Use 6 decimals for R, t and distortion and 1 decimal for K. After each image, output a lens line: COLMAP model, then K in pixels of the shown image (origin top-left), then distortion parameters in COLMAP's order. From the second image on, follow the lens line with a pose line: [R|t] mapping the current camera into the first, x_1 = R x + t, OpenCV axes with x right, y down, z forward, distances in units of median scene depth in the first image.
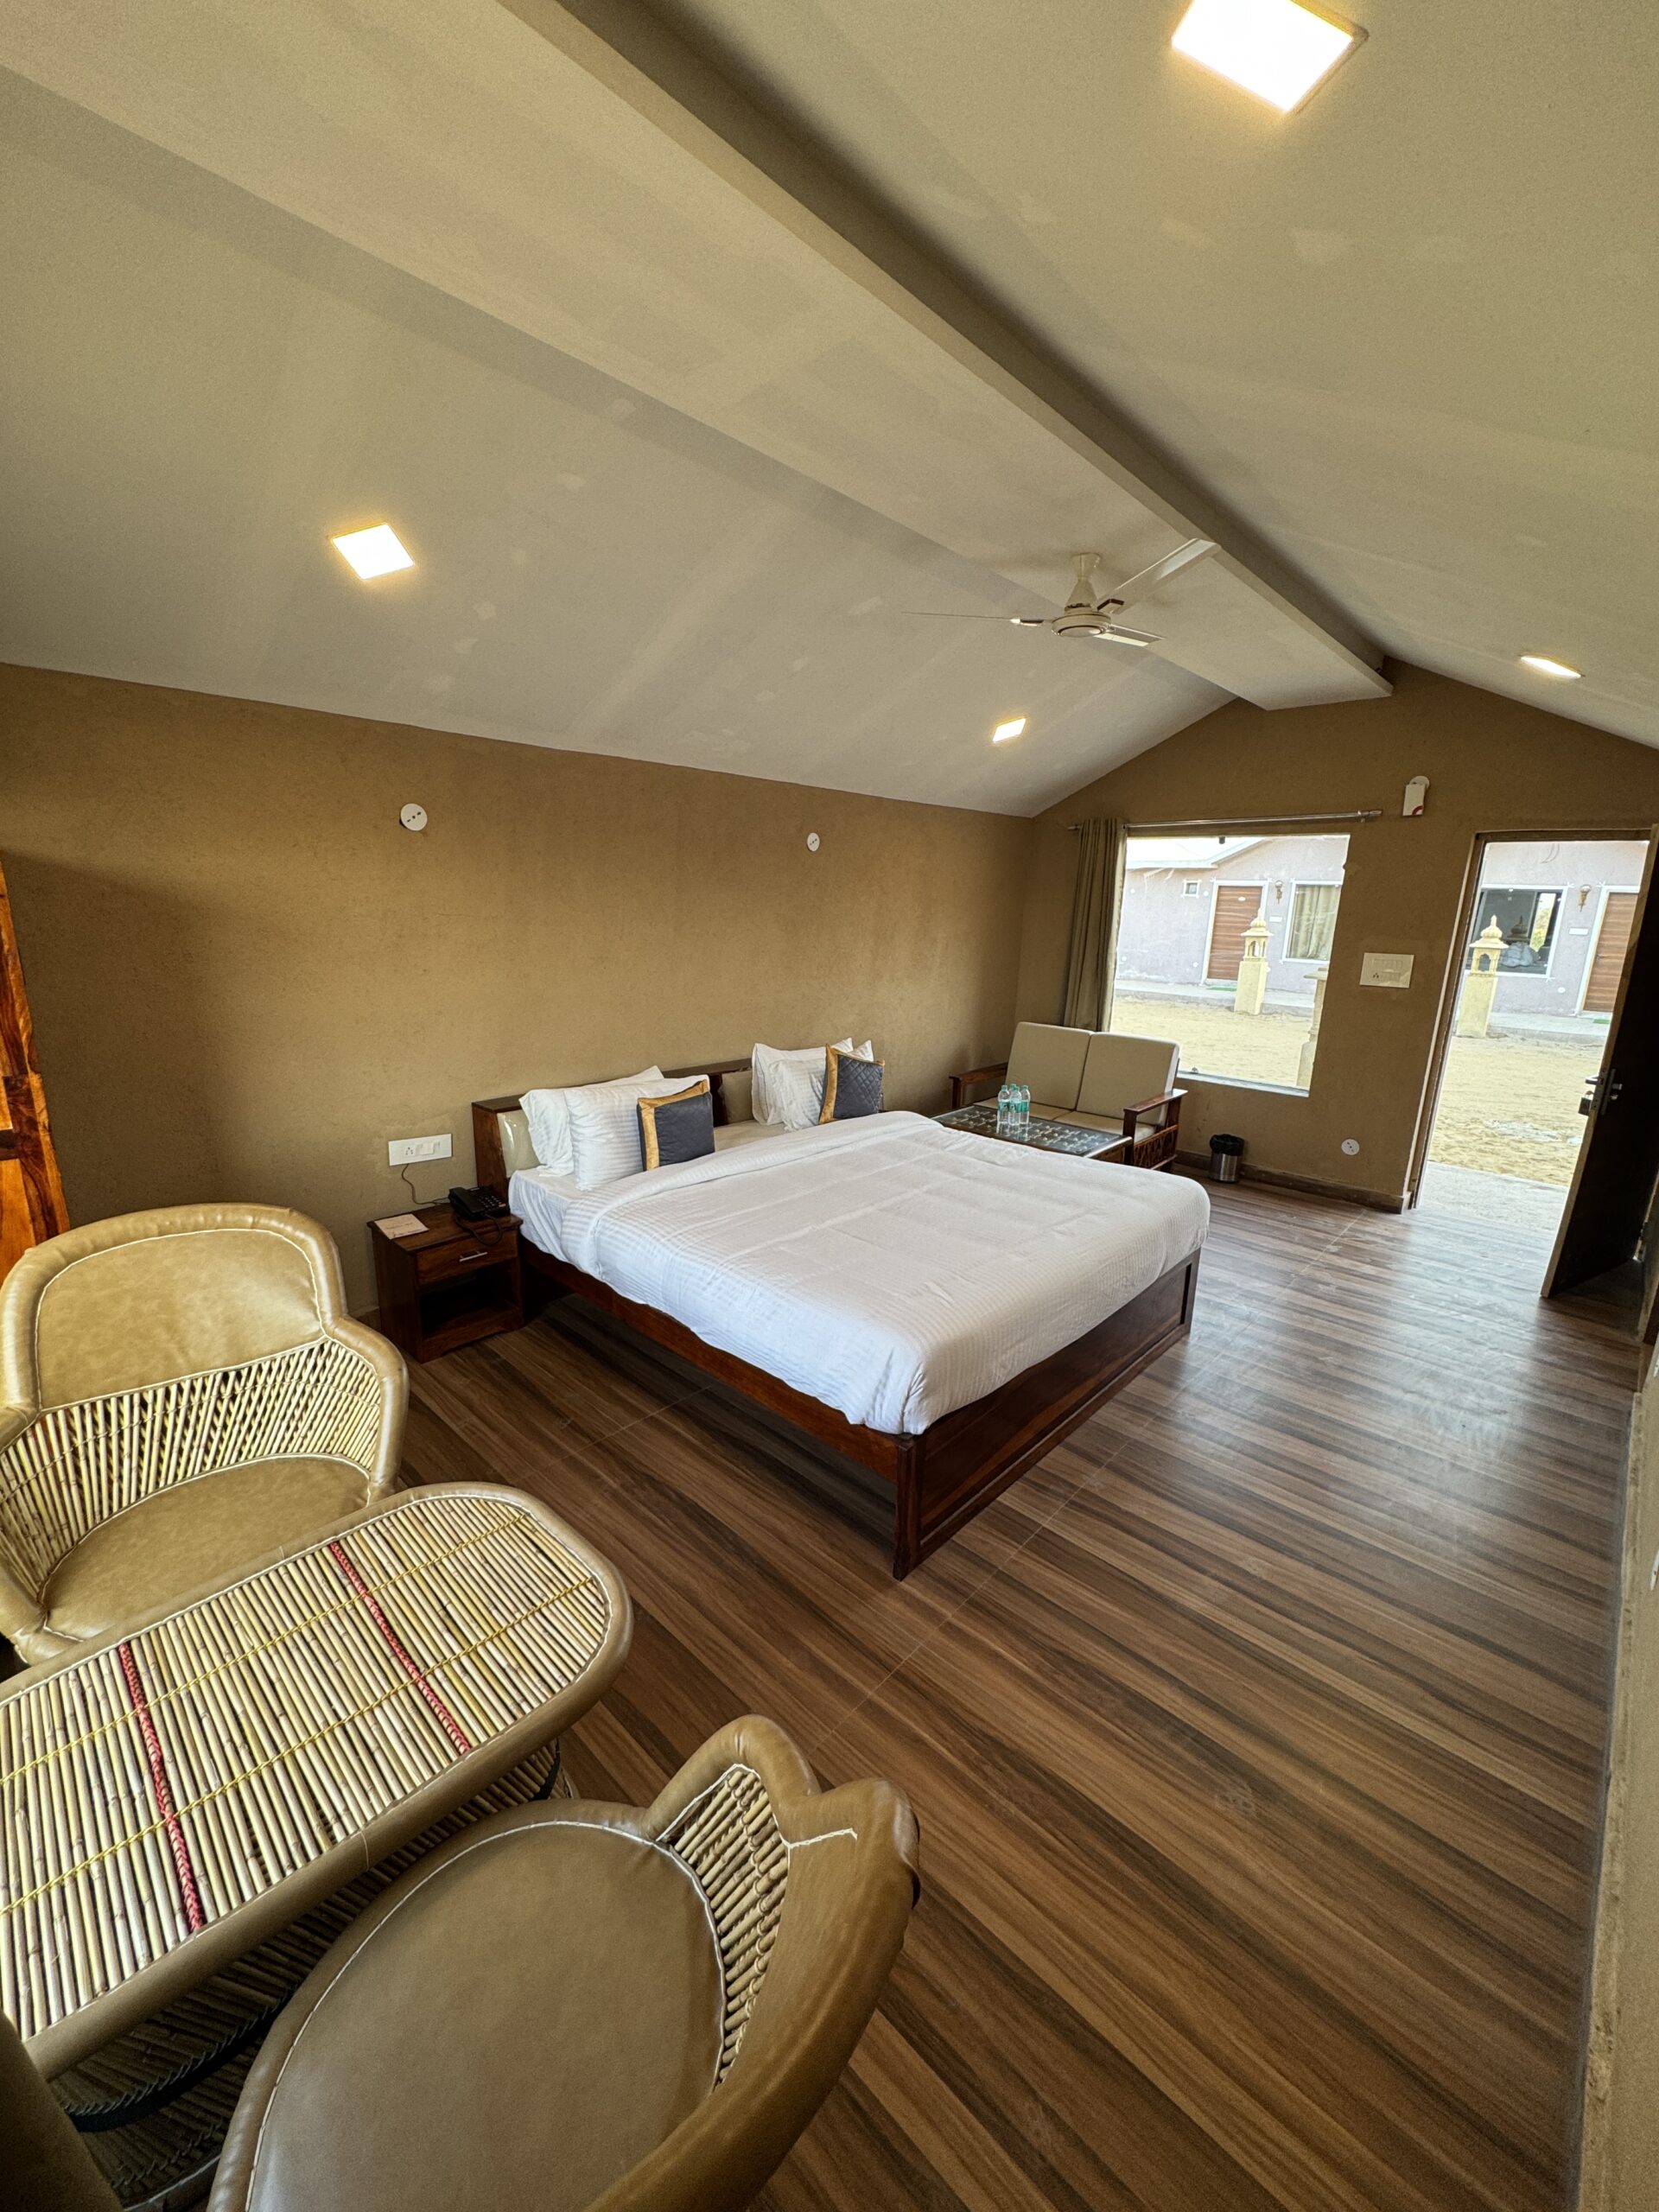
lens RADIAL K [[883.3, 0, 831.5], [0, 883.3, 1103.1], [0, 0, 1]] dist [-0.001638, 0.000779]
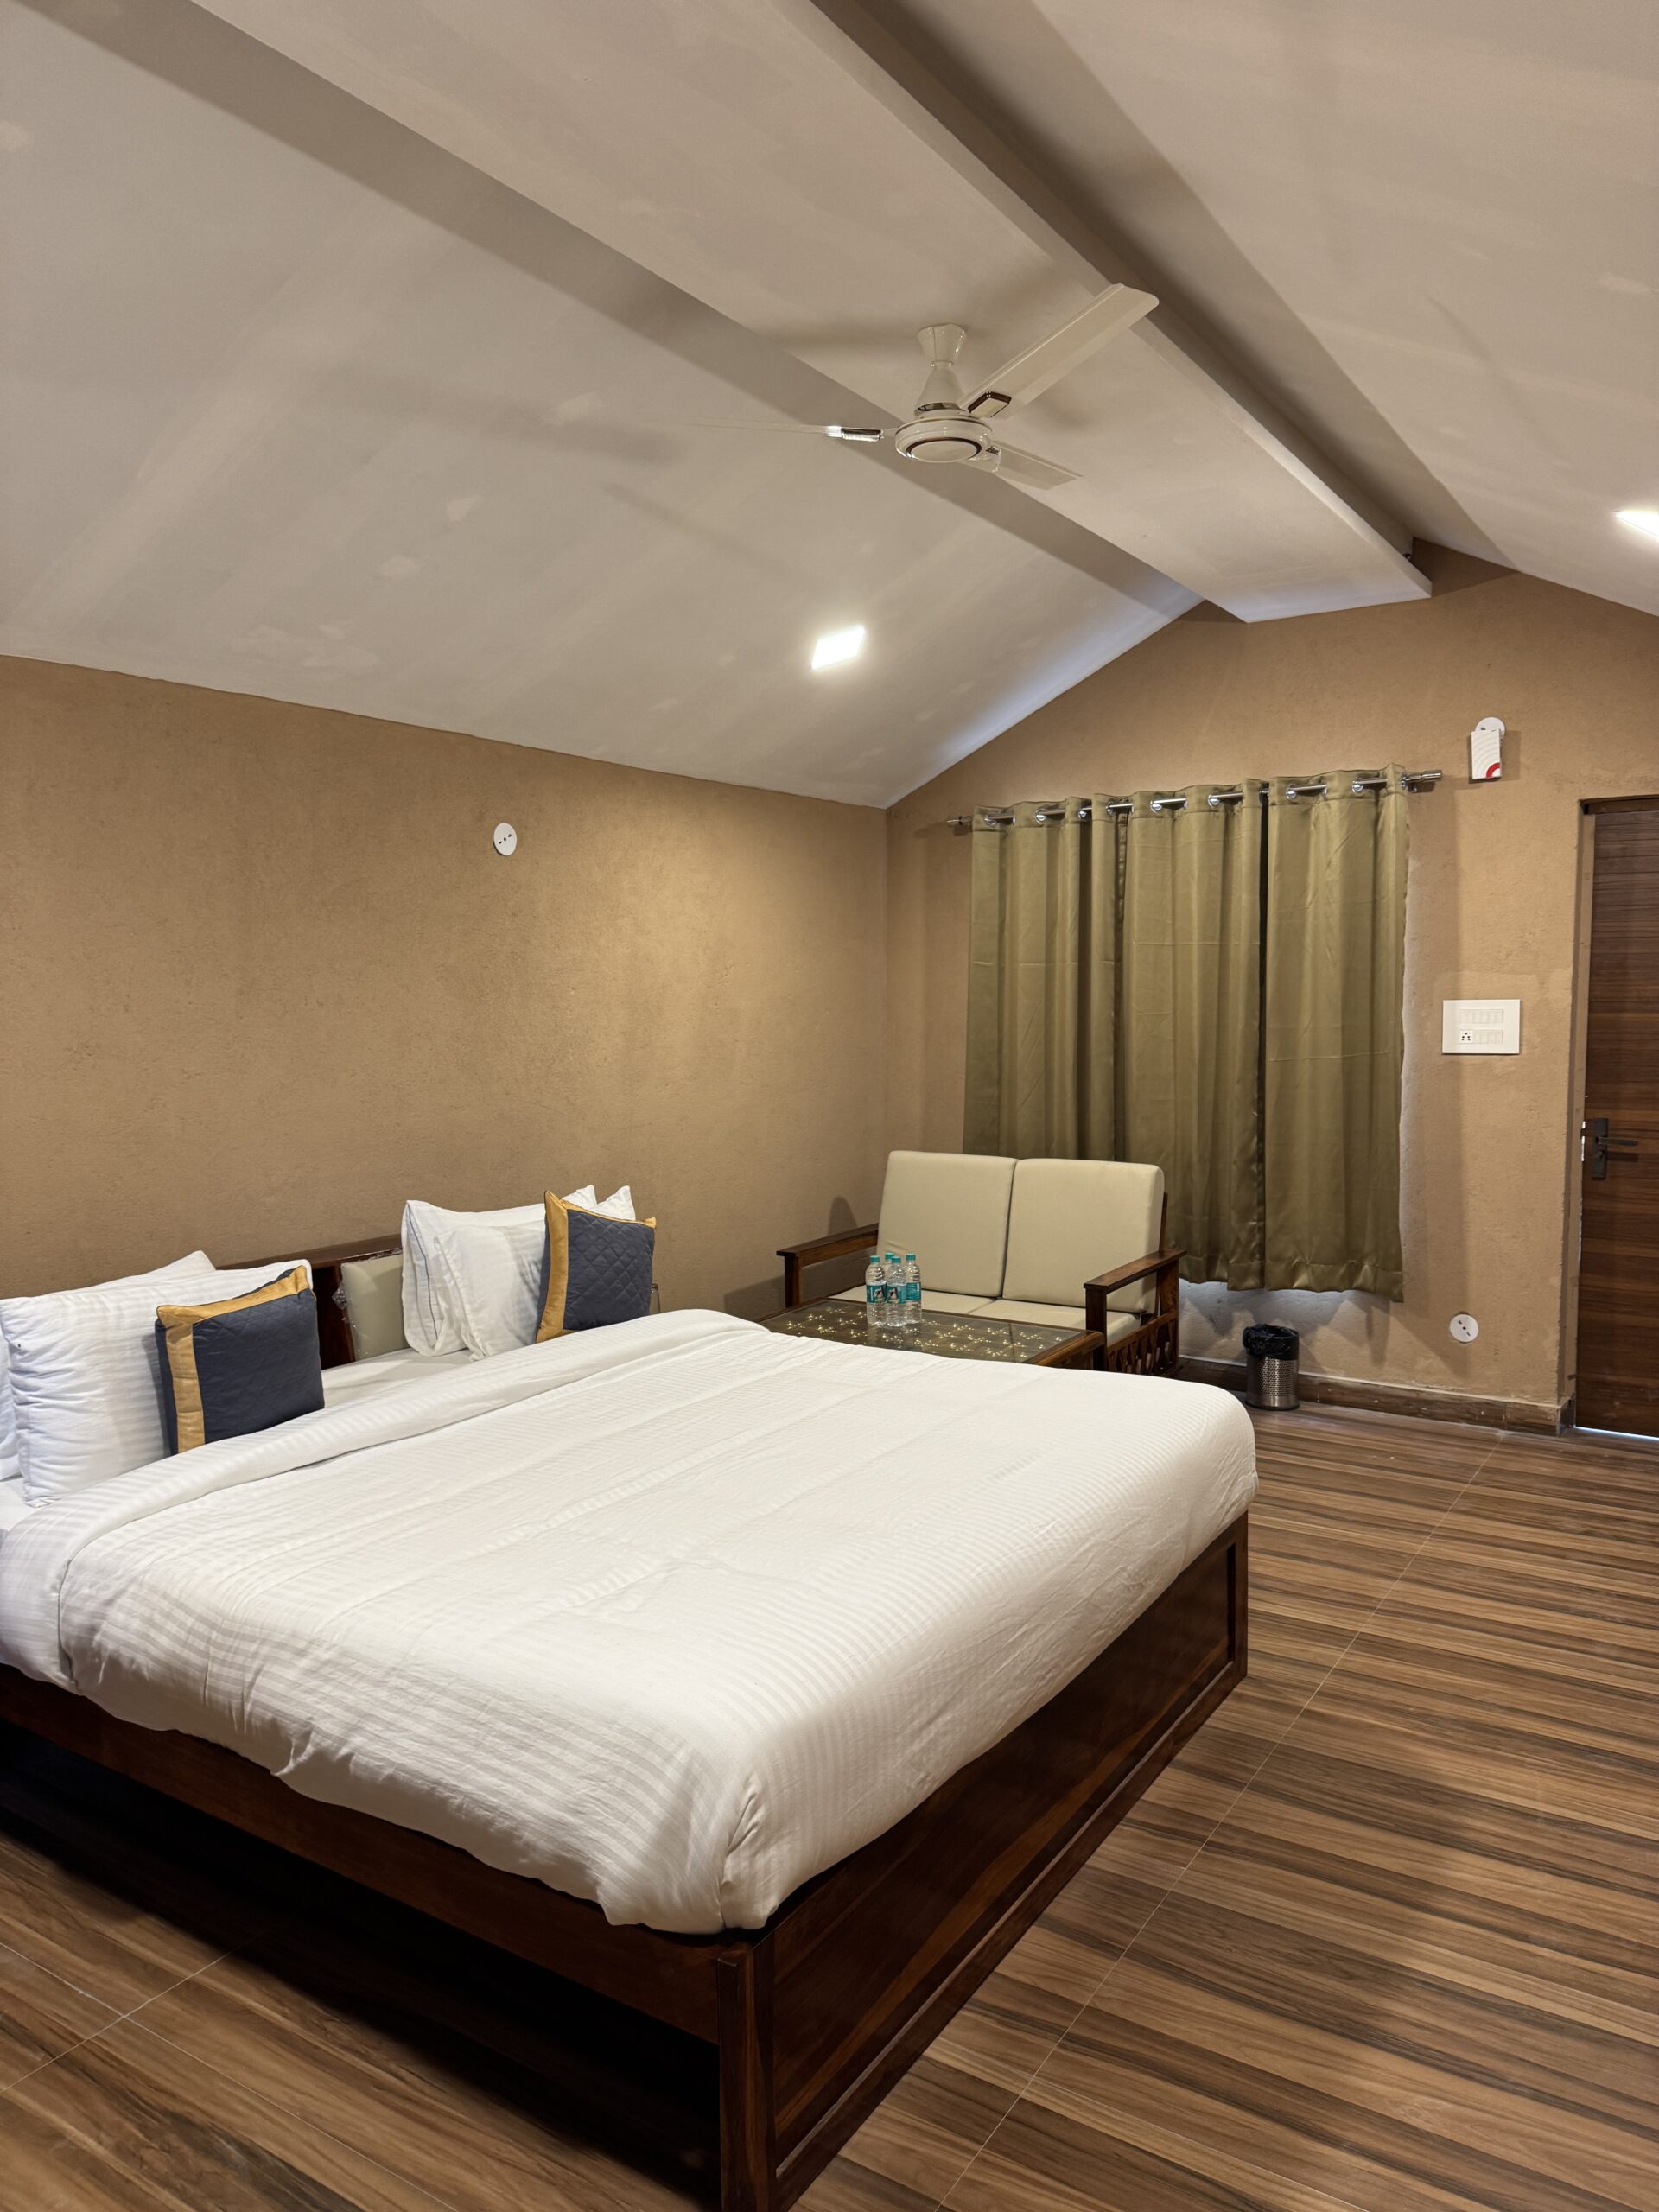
lens RADIAL K [[1552.2, 0, 840.6], [0, 1552.2, 1104.9], [0, 0, 1]] dist [0.055122, -0.063089]
pose [[0.983235, -0.046755, 0.176248, 0.009066], [0.072920, 0.986735, -0.145042, 0.038652], [-0.167128, 0.155462, 0.973601, 0.056377]]
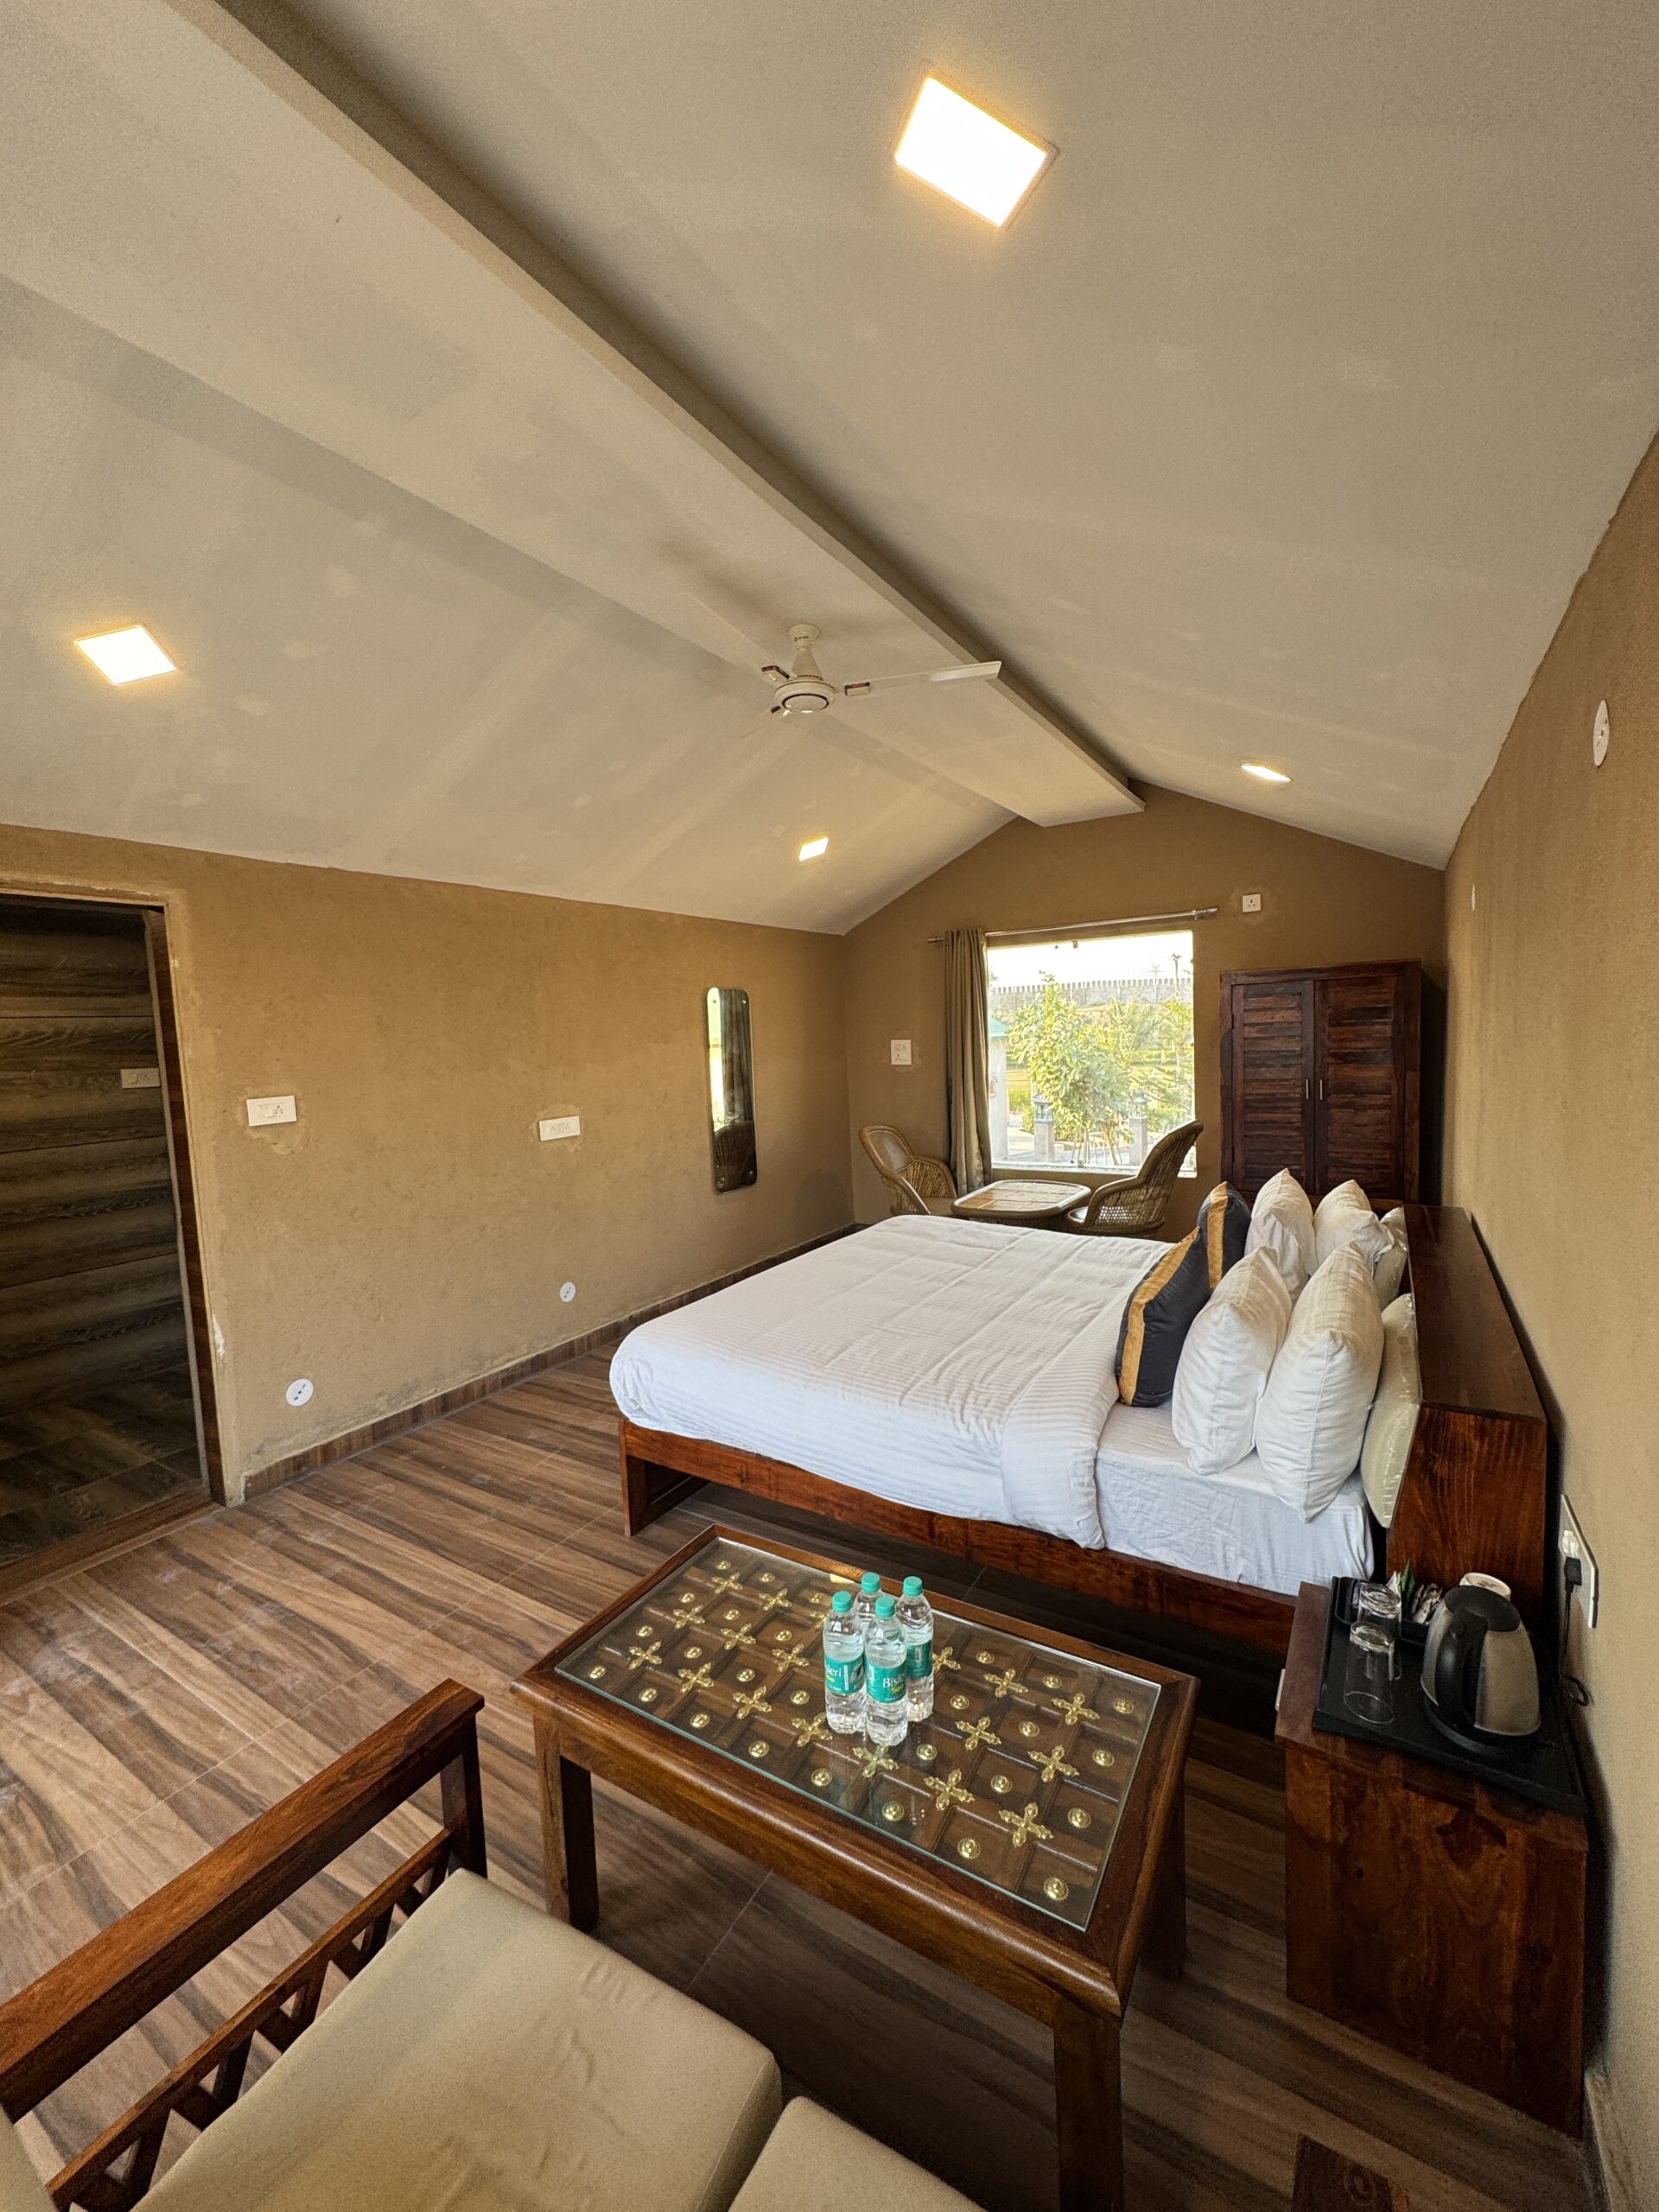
lens RADIAL K [[883.3, 0, 831.5], [0, 883.3, 1103.1], [0, 0, 1]] dist [-0.001638, 0.000779]
pose [[-0.979899, 0.029822, -0.197252, 0.407109], [-0.031838, 0.952712, 0.302202, -0.370462], [0.196937, 0.302408, -0.932612, 1.796953]]
